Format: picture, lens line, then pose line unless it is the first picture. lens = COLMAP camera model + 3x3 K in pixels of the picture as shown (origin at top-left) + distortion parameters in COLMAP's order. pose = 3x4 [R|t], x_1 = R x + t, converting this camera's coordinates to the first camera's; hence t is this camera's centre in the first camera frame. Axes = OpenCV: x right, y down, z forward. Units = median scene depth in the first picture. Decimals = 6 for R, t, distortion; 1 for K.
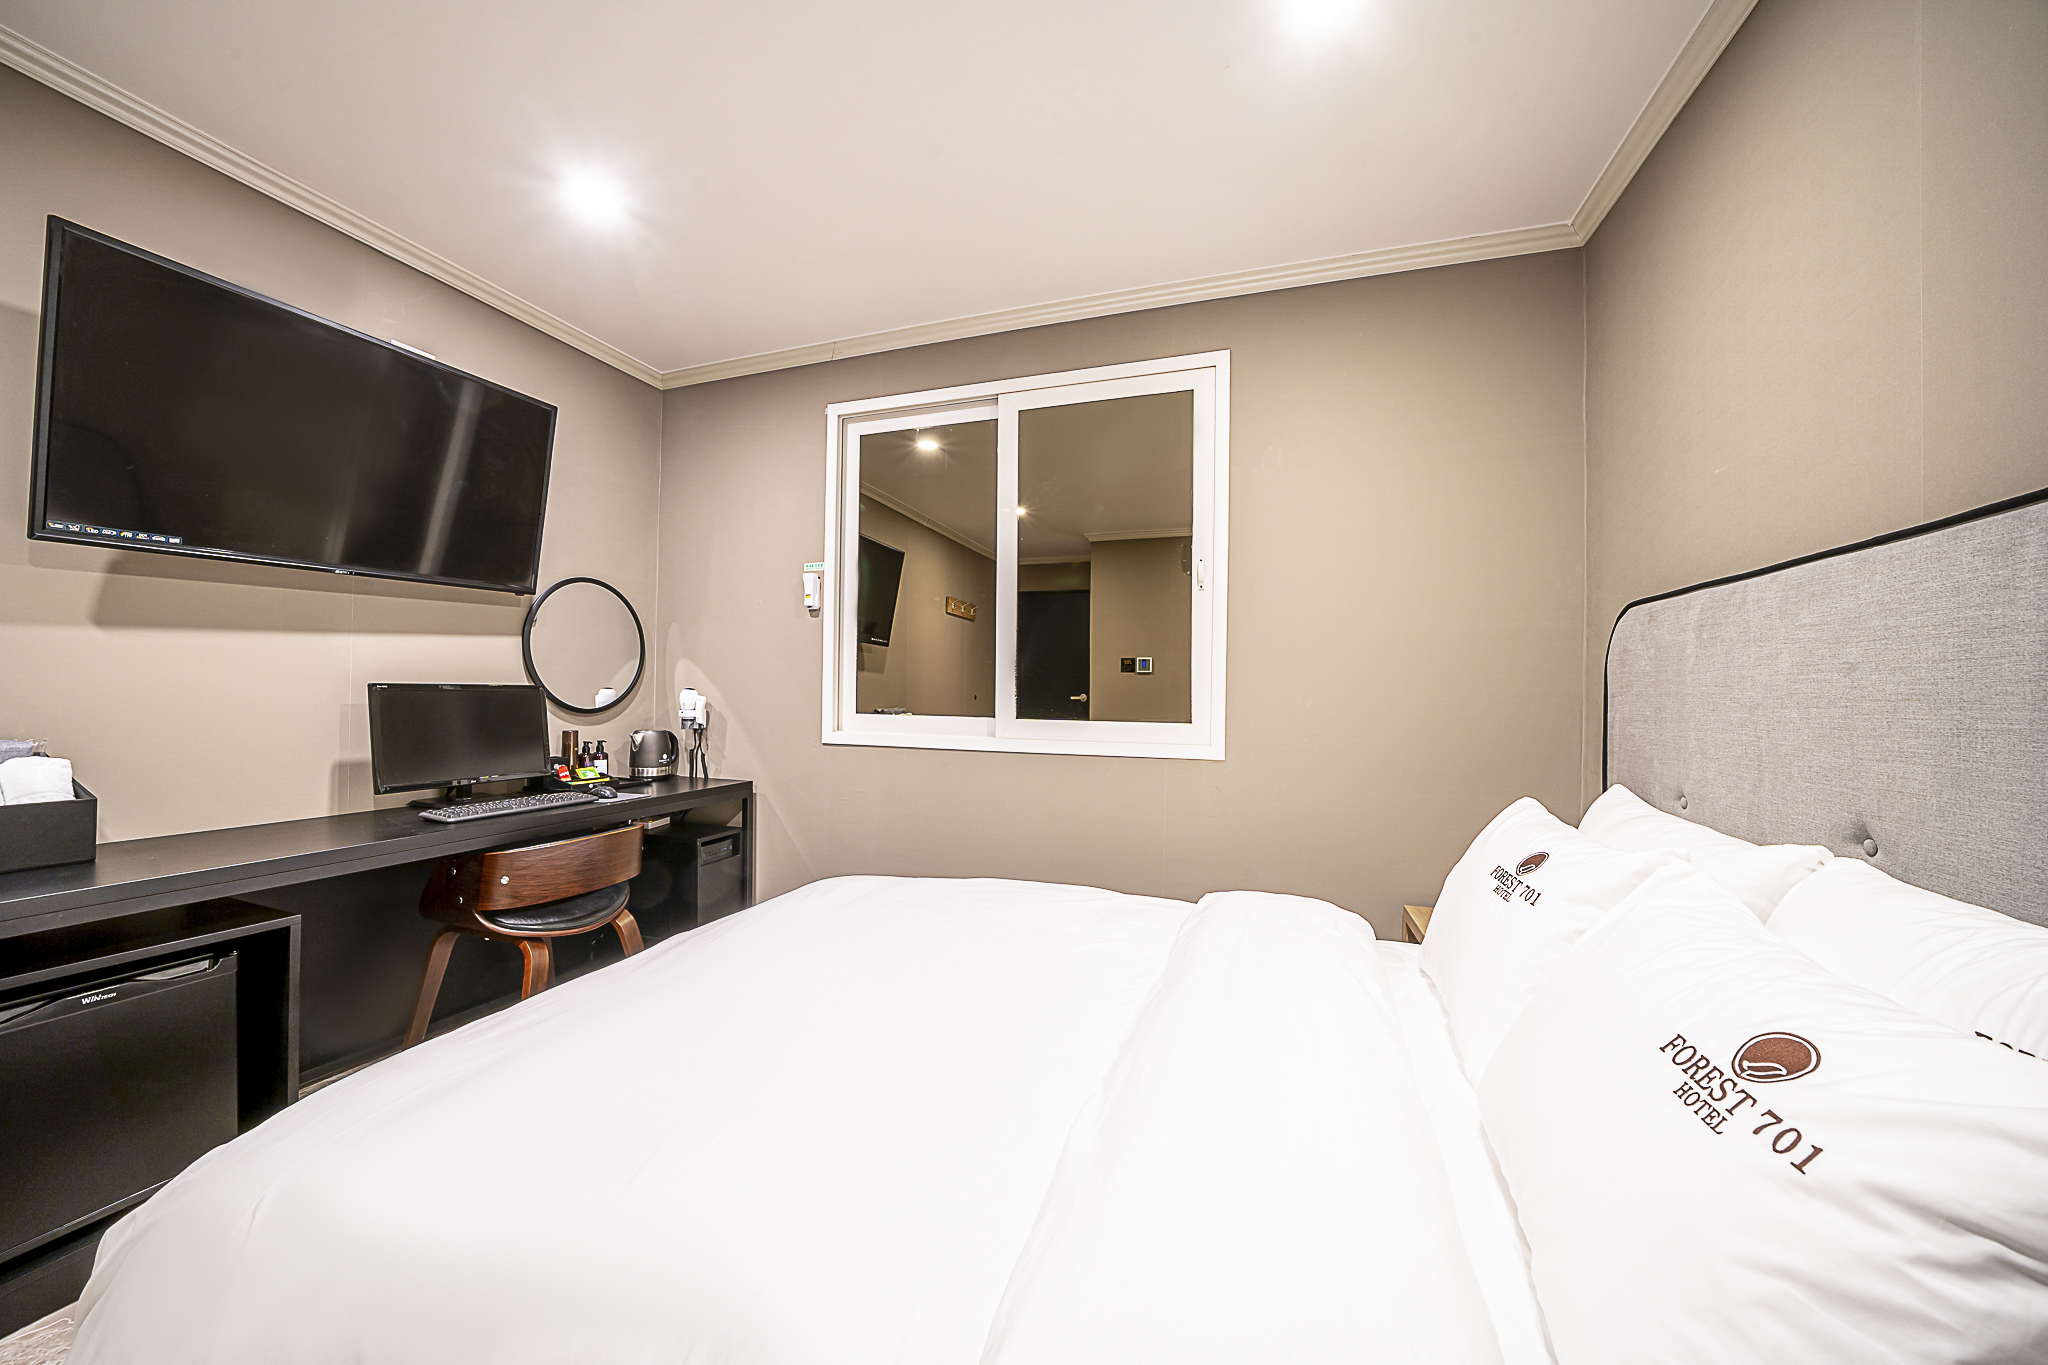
lens RADIAL K [[727.5, 0, 1024.6], [0, 727.5, 688.6], [0, 0, 1]] dist [-0.001342, -0.000005]
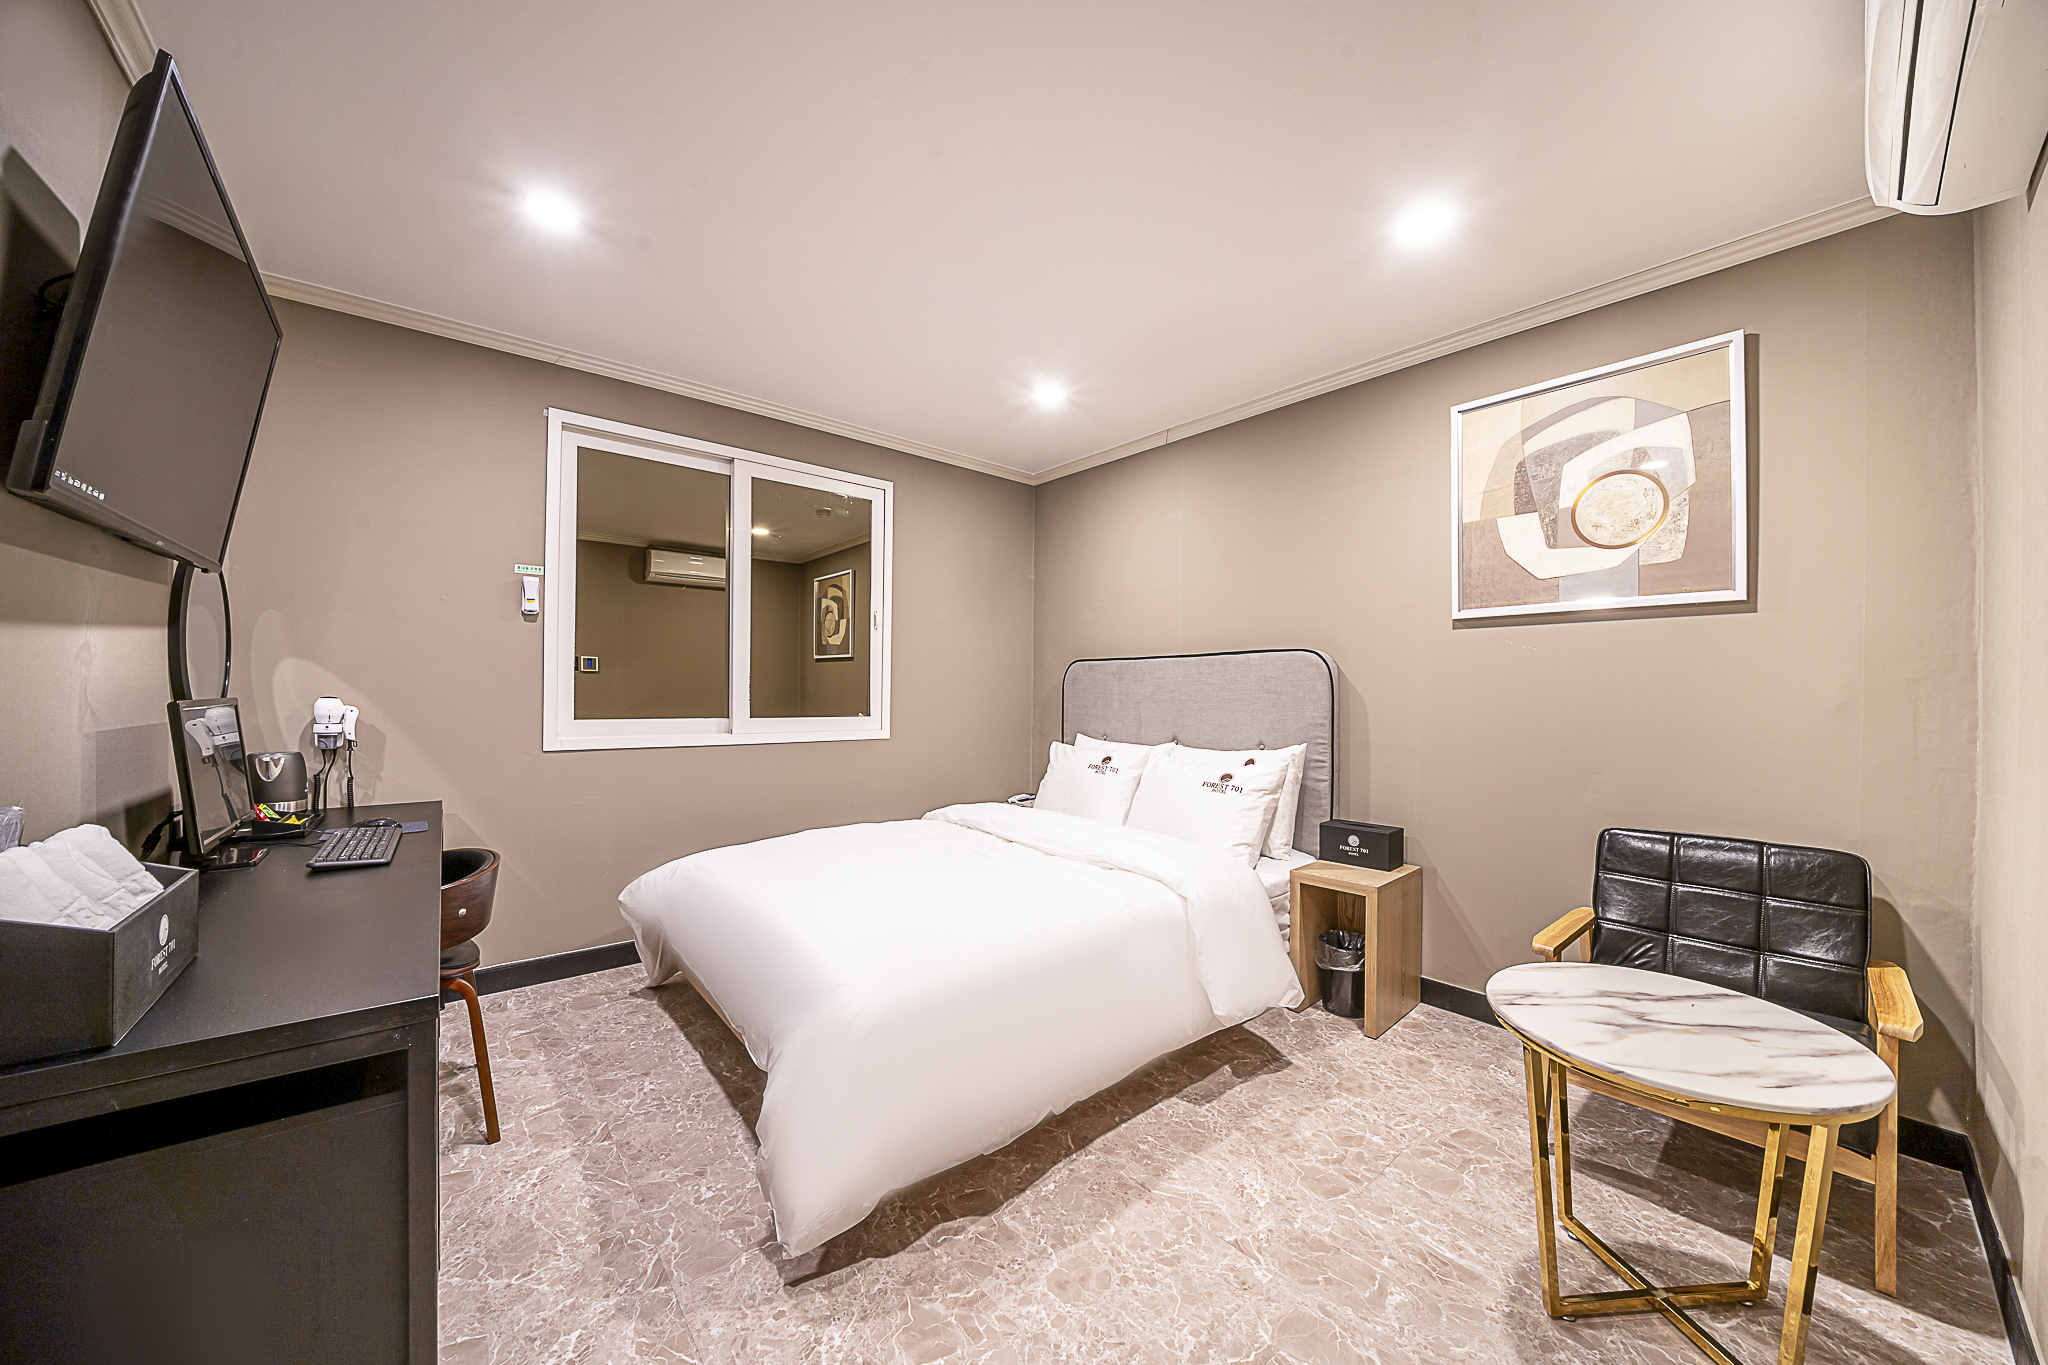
lens RADIAL K [[727.5, 0, 1024.6], [0, 727.5, 688.6], [0, 0, 1]] dist [-0.001342, -0.000005]
pose [[0.504758, -0.004811, 0.863248, -0.855249], [-0.010245, 0.999881, 0.011563, -0.029174], [-0.863200, -0.014680, 0.504648, -0.063361]]
